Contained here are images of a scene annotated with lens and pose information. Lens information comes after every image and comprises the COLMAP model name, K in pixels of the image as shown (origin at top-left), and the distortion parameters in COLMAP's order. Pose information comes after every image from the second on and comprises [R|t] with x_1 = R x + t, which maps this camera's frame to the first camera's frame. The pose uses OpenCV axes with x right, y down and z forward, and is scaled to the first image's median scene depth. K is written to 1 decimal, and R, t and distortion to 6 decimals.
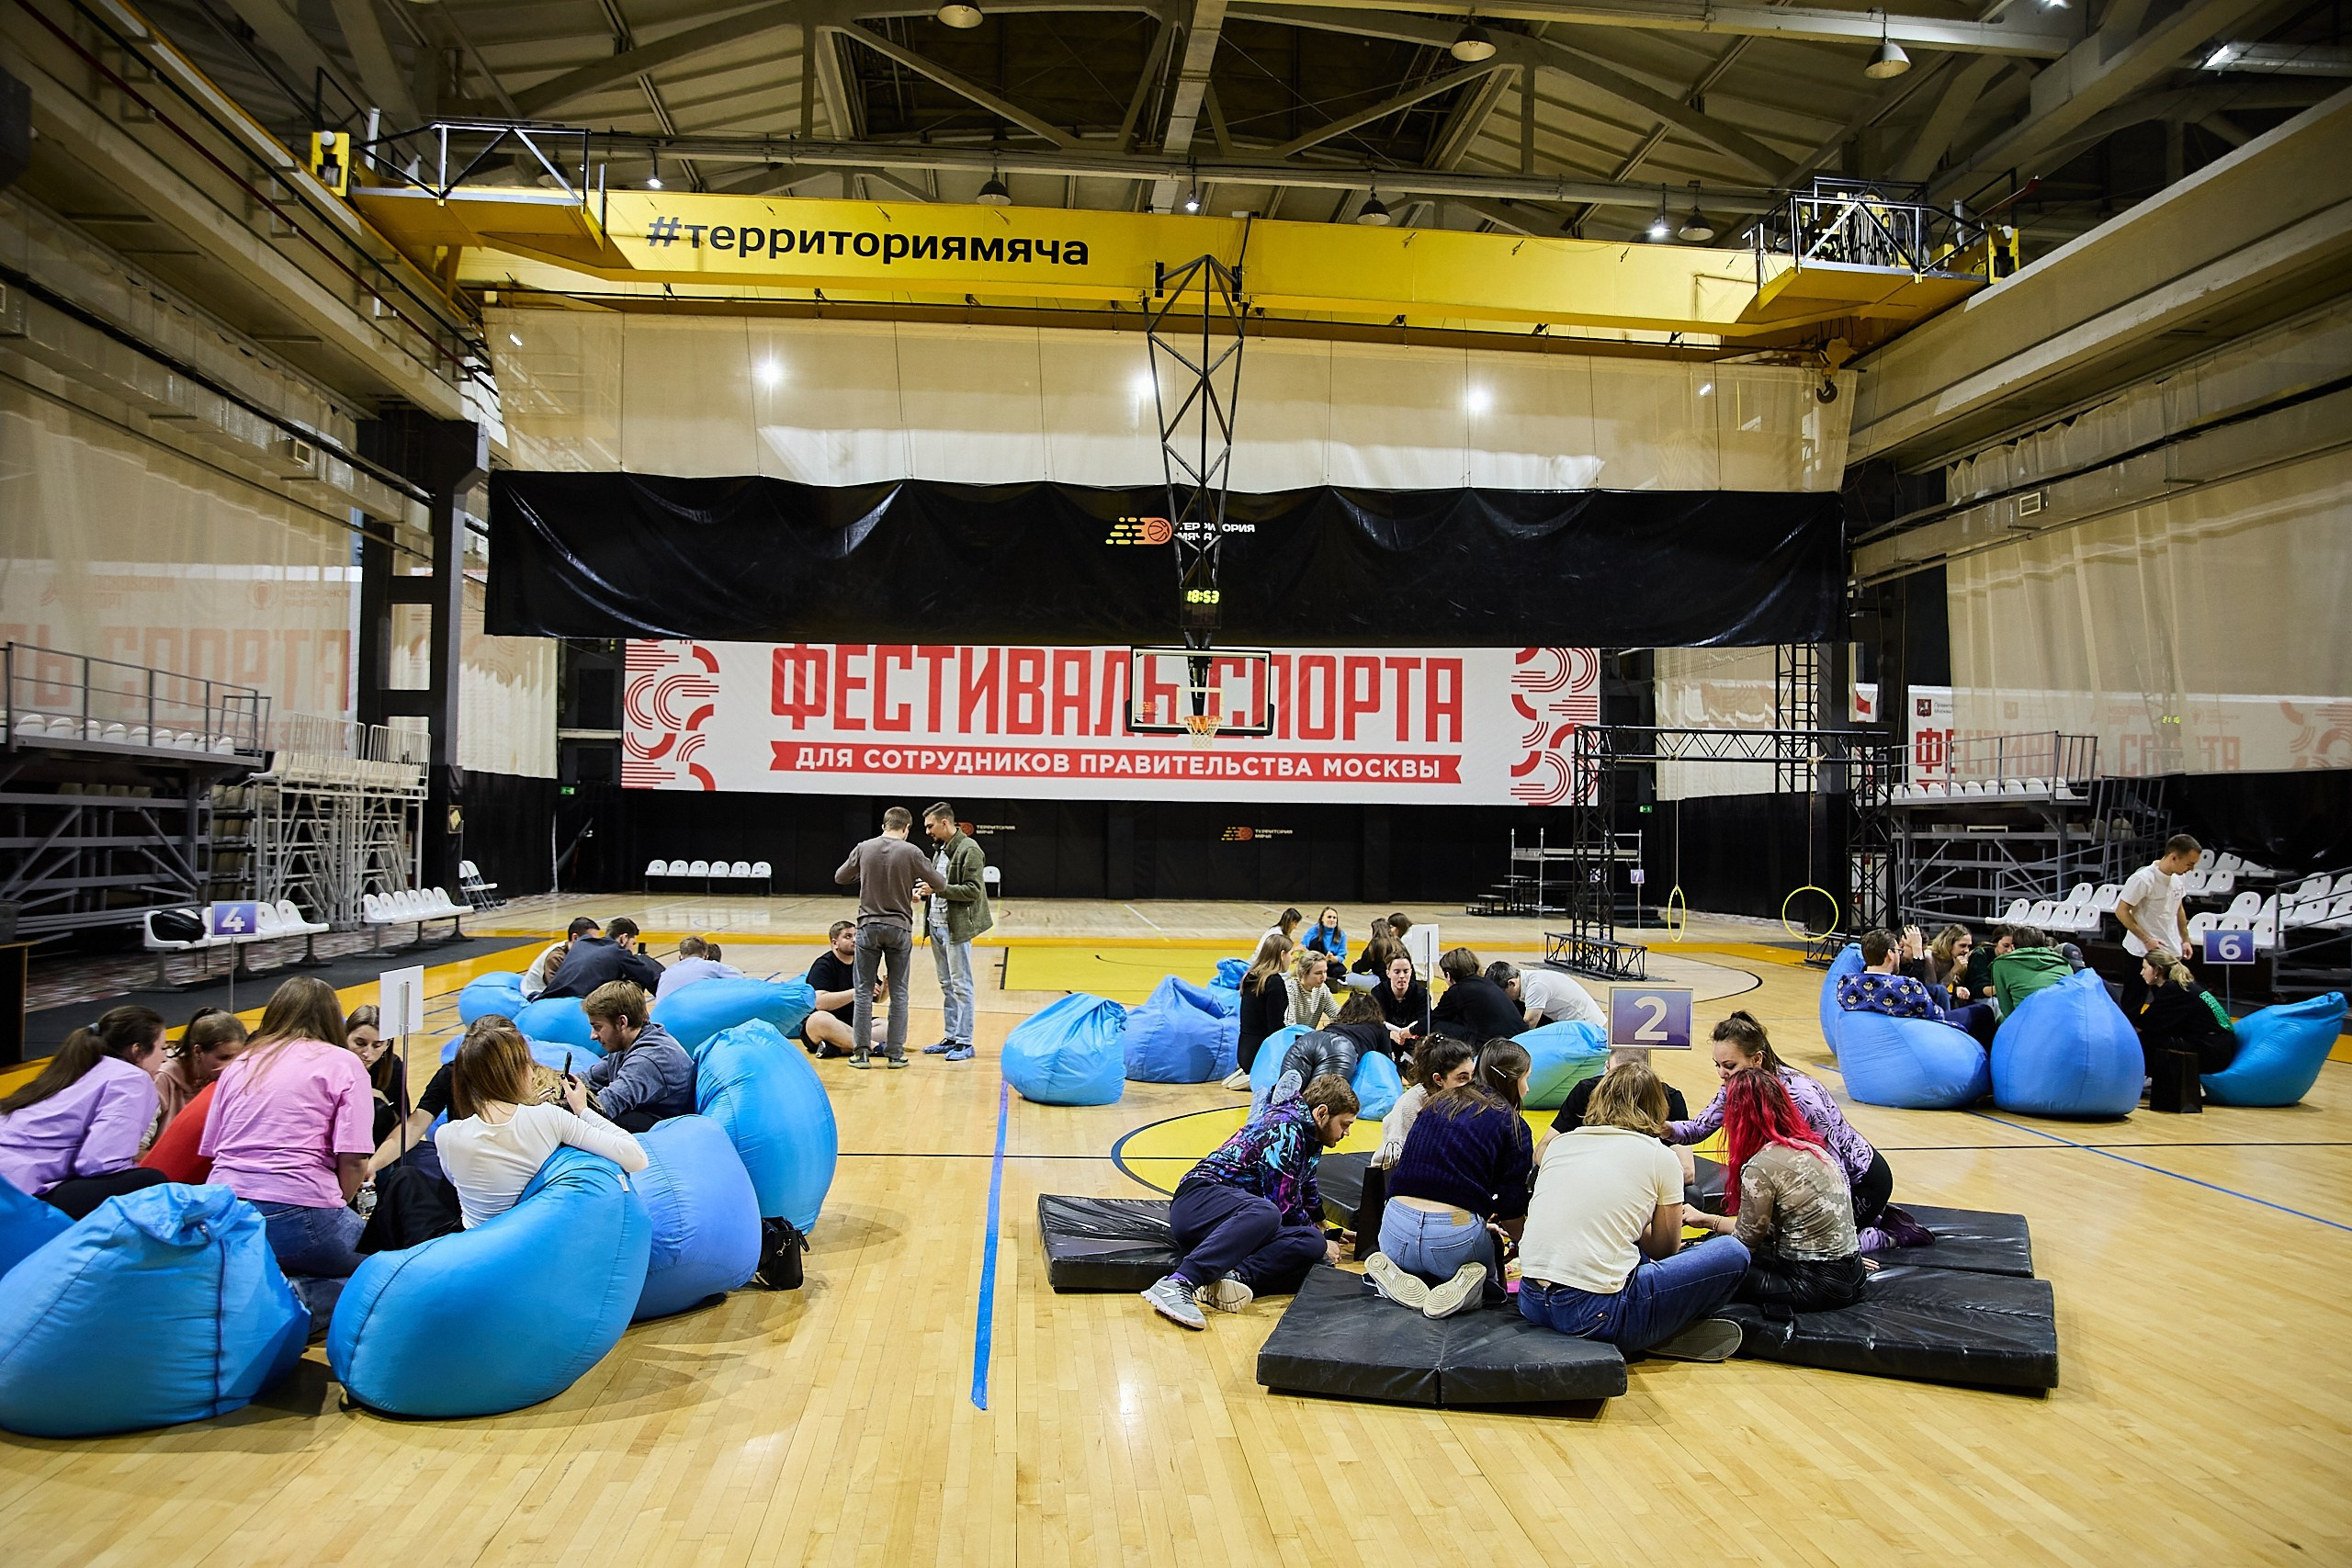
lens RADIAL K [[1619.2, 0, 1175.6], [0, 1619.2, 790.0], [0, 0, 1]] dist [-0.109698, 0.088007]
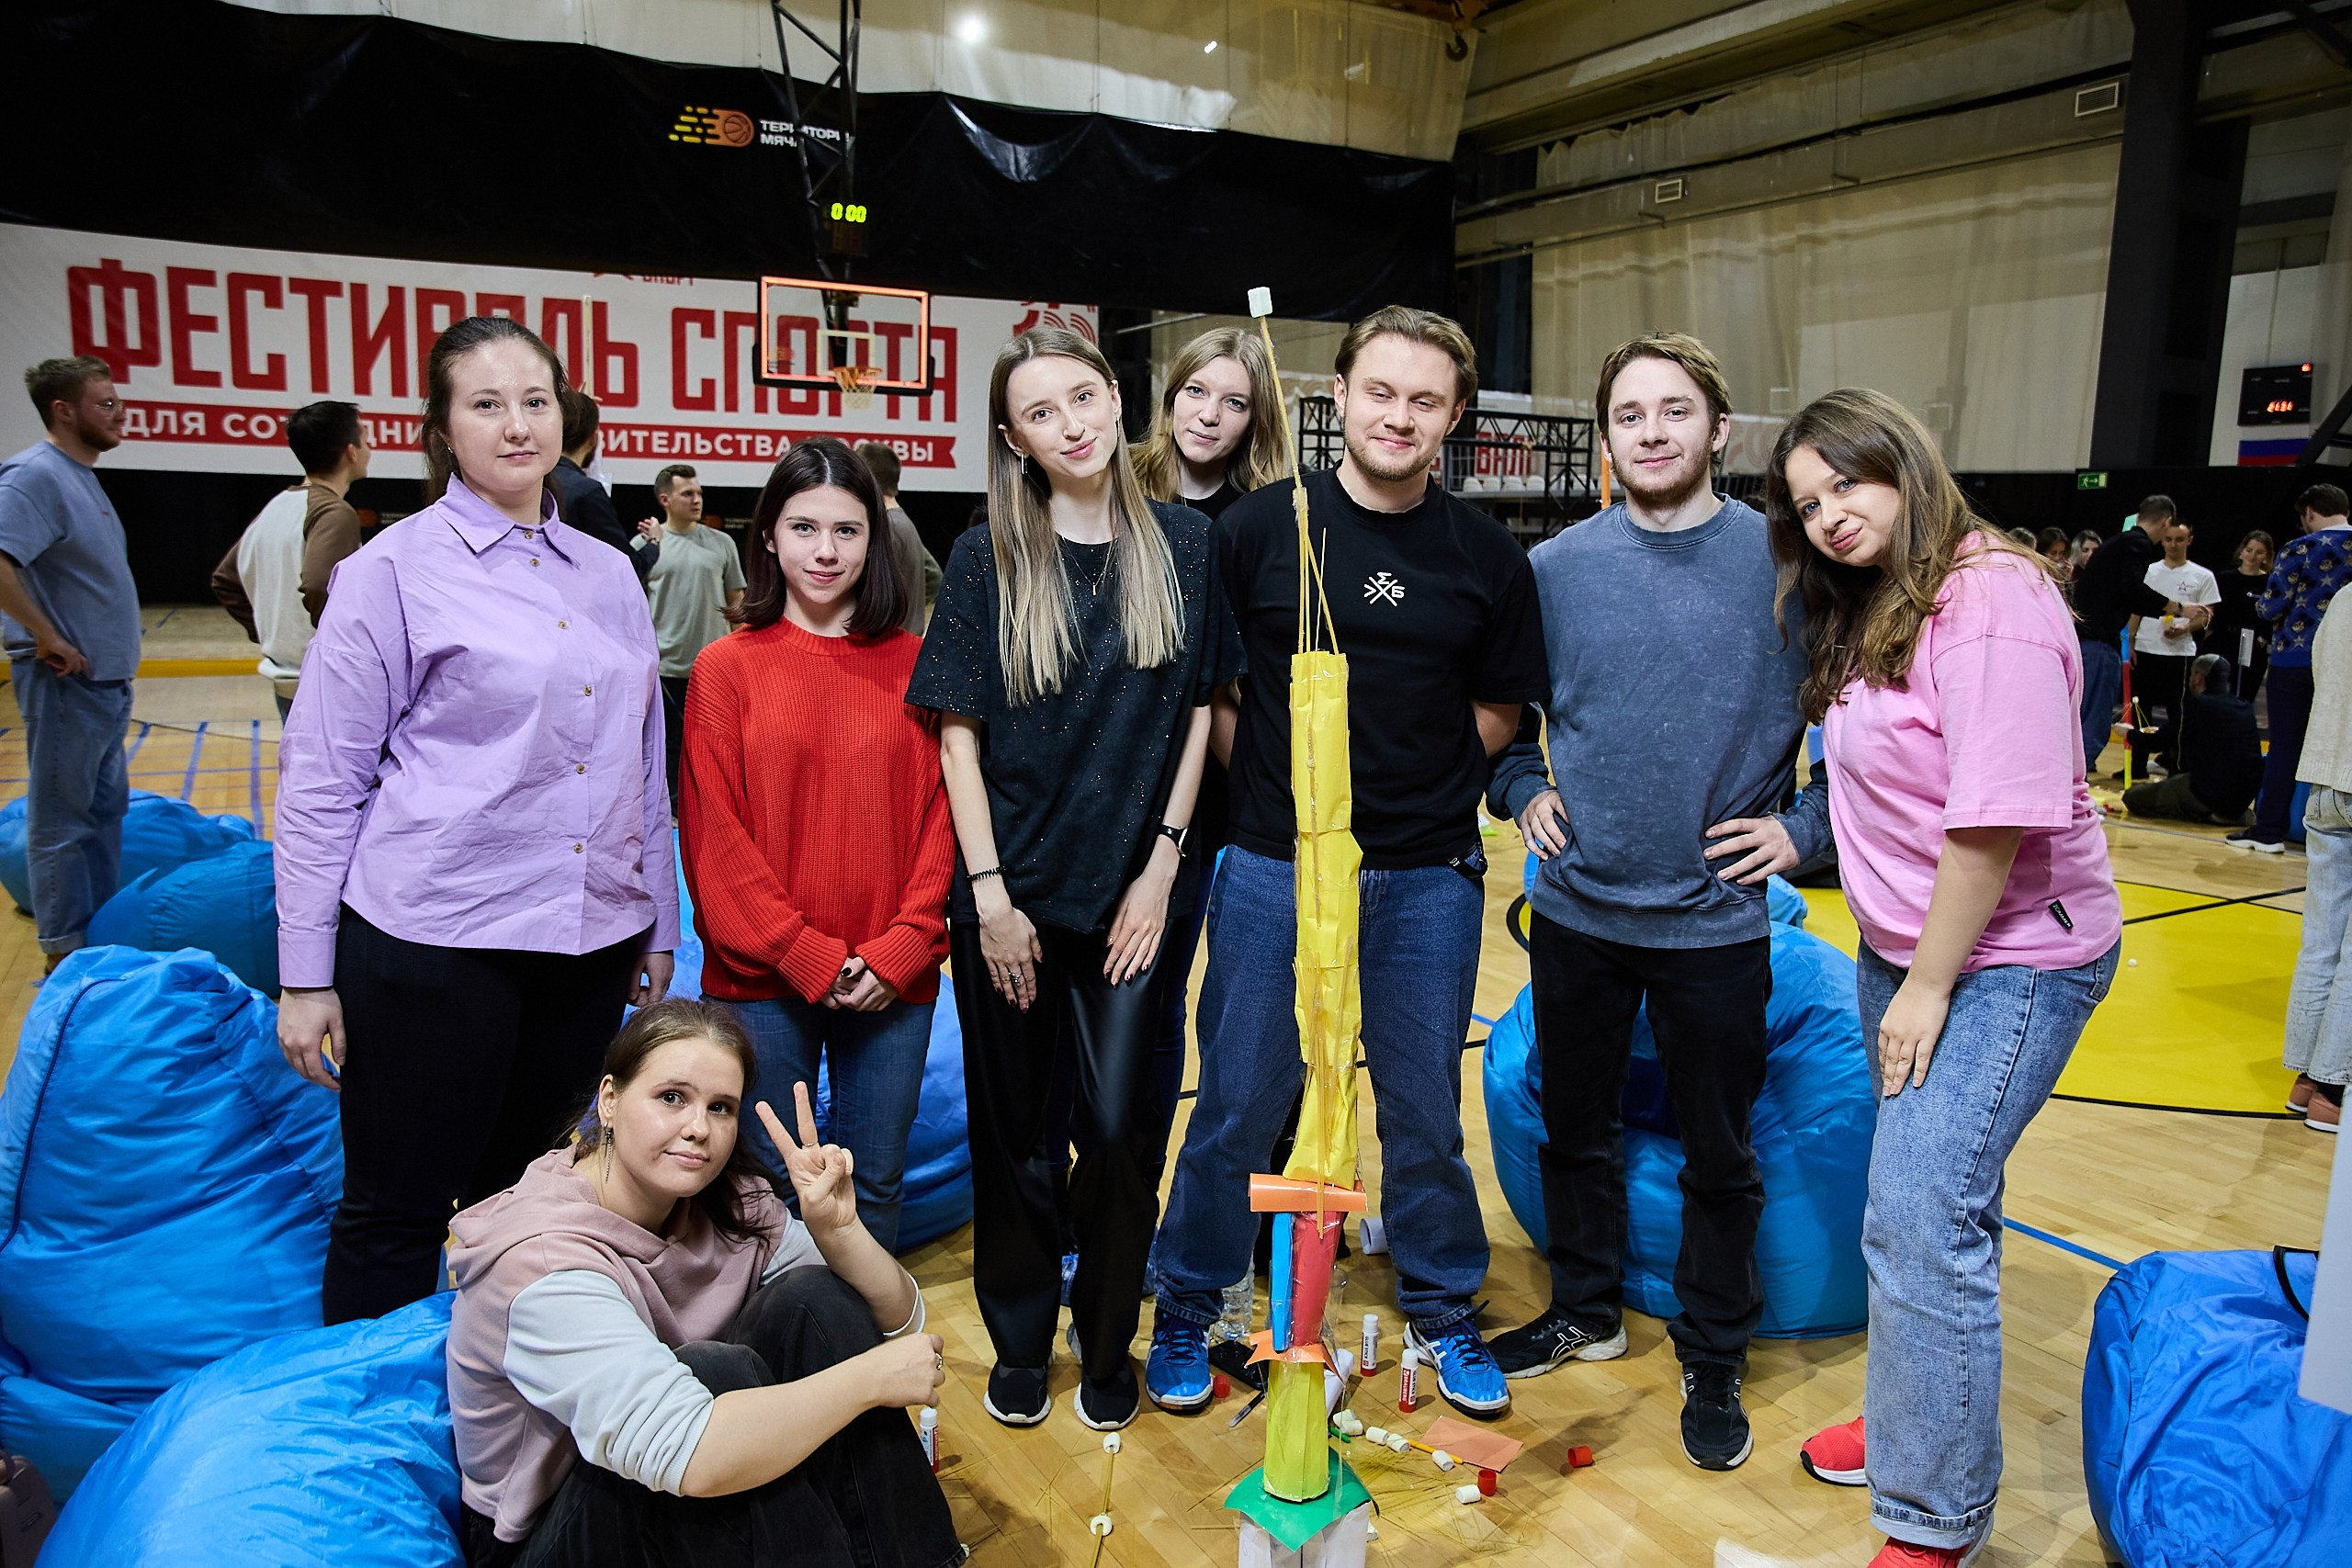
lens RADIAL K [[1619.2, 0, 1179.0], [0, 1619.2, 804.4], [0, 0, 1]] dist [-0.109698, 0.088007]
pose [[0.907979, -0.062430, 0.414339, -0.101359], [-0.019254, 0.981578, 0.190089, 0.007366], [-0.418573, -0.180575, 0.890050, 0.109578]]
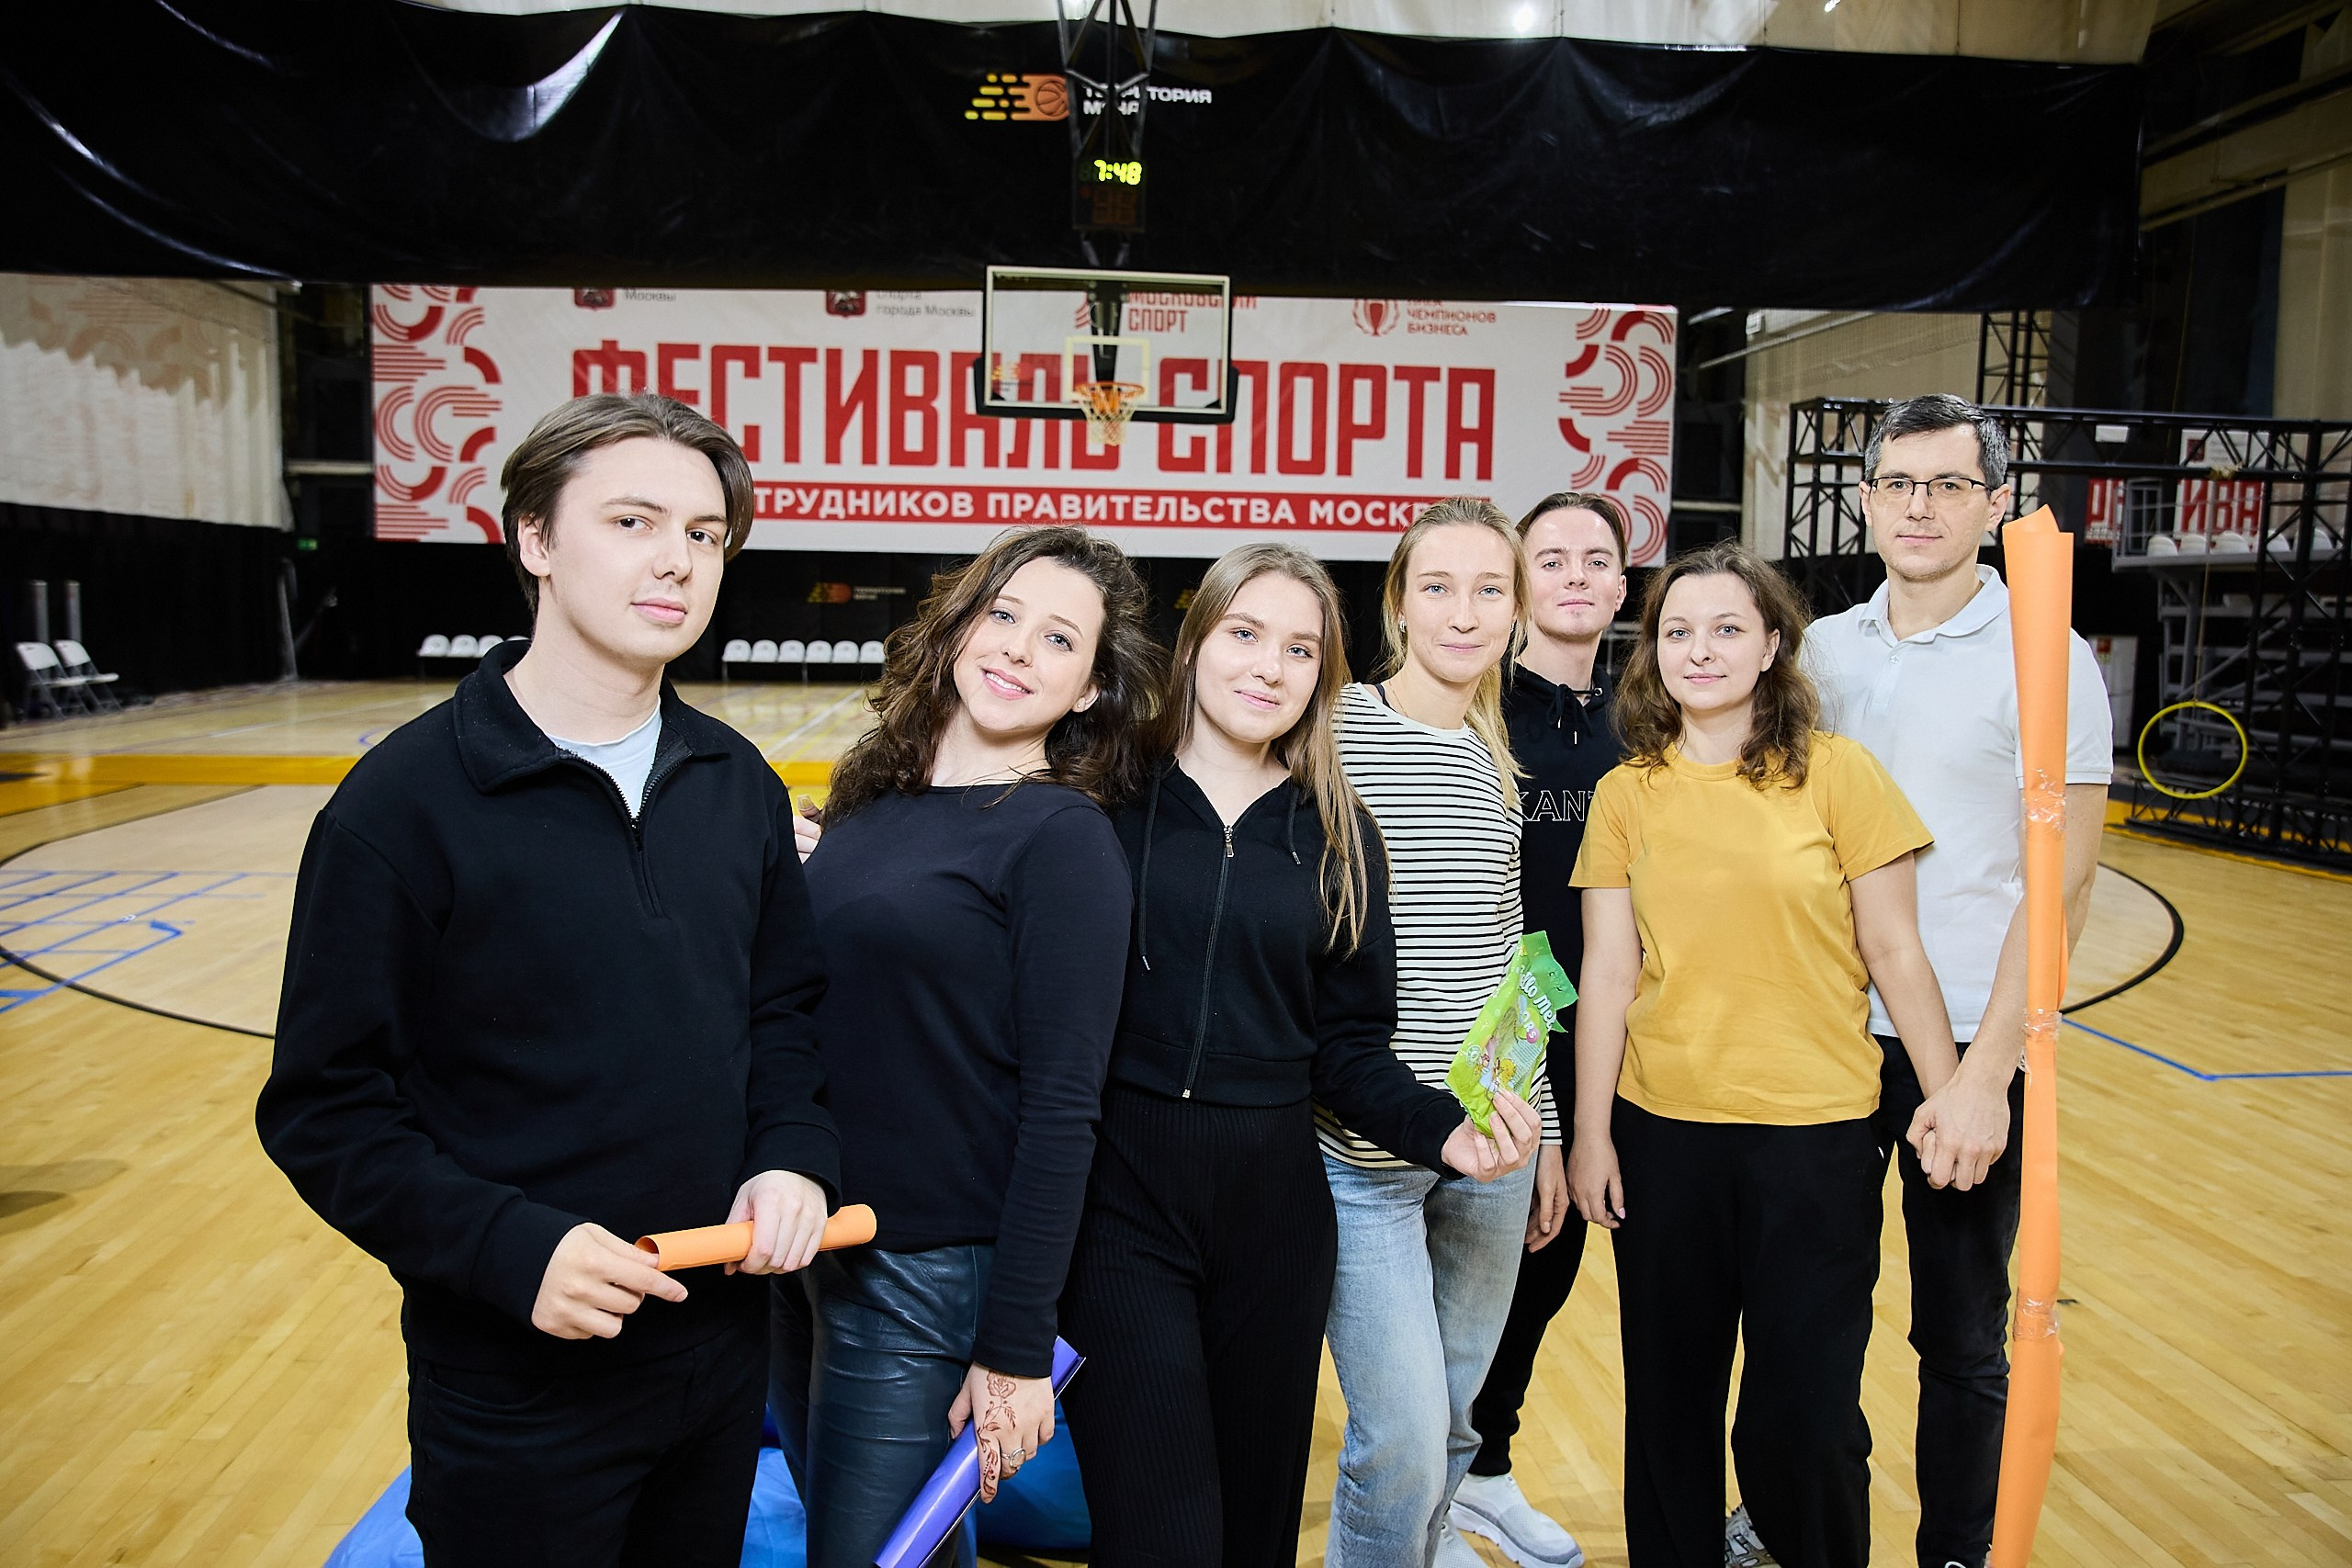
lens RADIAL K [[1619.2, 0, 1171.3], [0, 1619.2, 784.2], [0, 0, 1]] dist [-0.109698, 0.088007]
pose [[0.999915, 0.002322, 0.012864, 0.017690], [-0.004087, 0.990296, 0.138913, 0.007776], [-0.012416, -0.138954, 0.990221, 0.243522]]
